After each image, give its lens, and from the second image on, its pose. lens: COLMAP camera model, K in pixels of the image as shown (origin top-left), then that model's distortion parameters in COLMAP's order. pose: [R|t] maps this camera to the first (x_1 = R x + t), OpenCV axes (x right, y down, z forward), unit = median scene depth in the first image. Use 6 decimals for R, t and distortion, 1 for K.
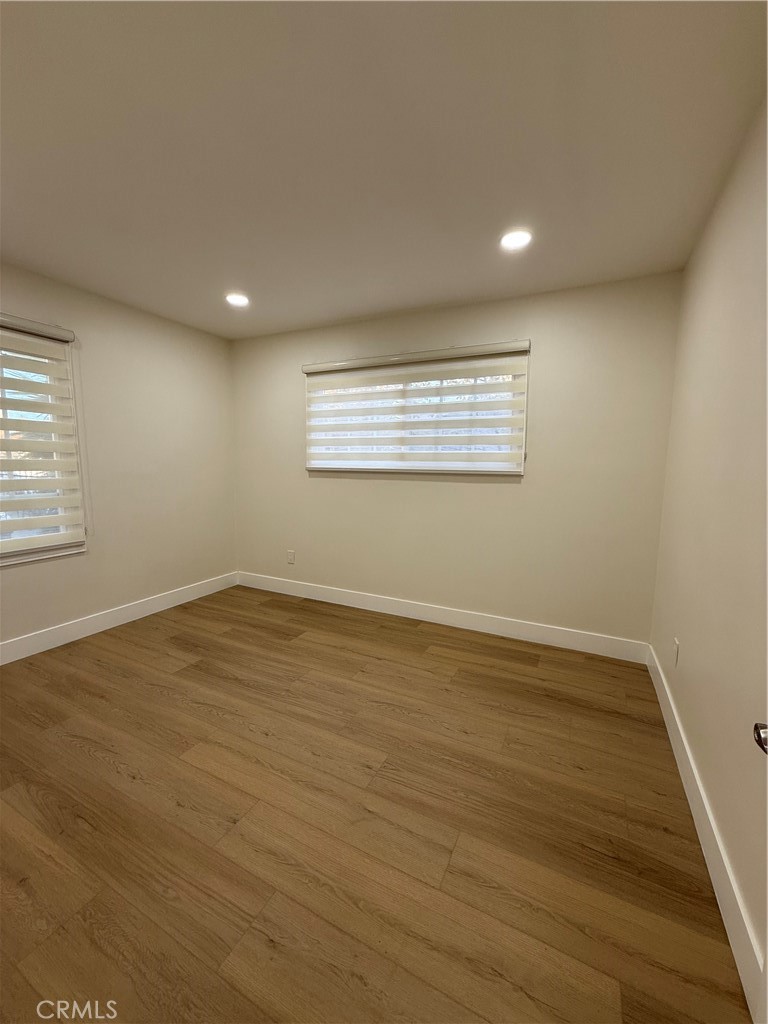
lens RADIAL K [[408.0, 0, 383.4], [0, 408.0, 511.1], [0, 0, 1]] dist [0.000058, -0.000101]
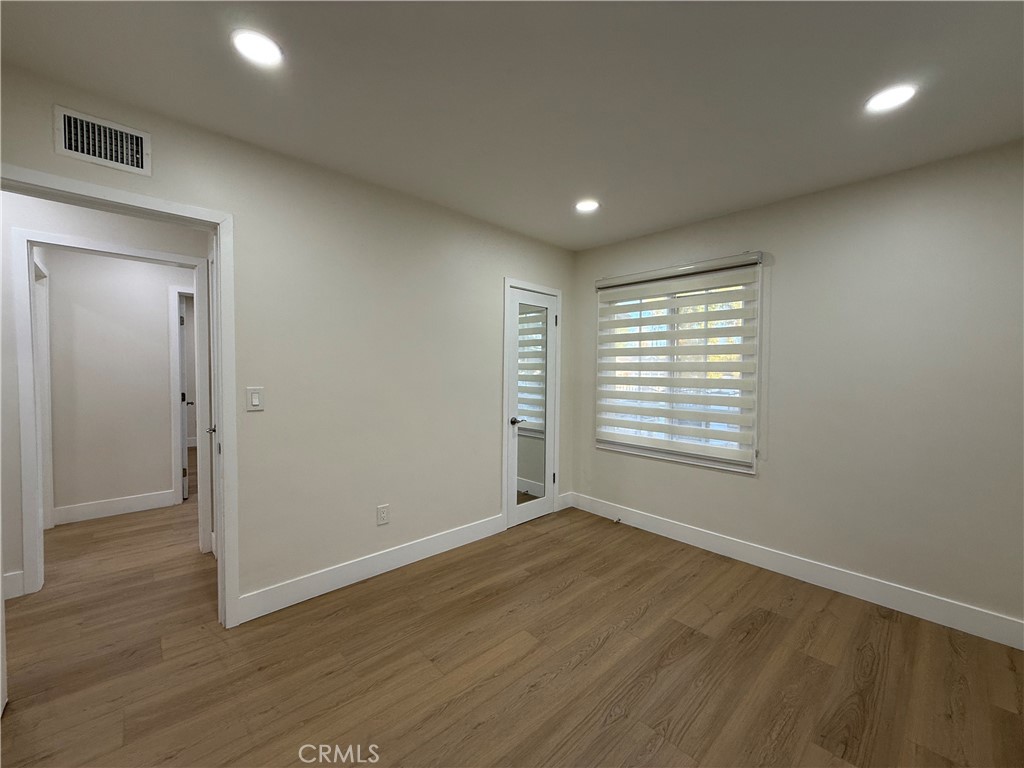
lens RADIAL K [[408.0, 0, 510.2], [0, 408.0, 384.1], [0, 0, 1]] dist [0.000058, -0.000101]
pose [[-0.354517, 0.015232, -0.934925, 0.366846], [-0.125233, 0.990086, 0.063618, -0.101121], [0.926625, 0.139637, -0.349095, 0.783832]]
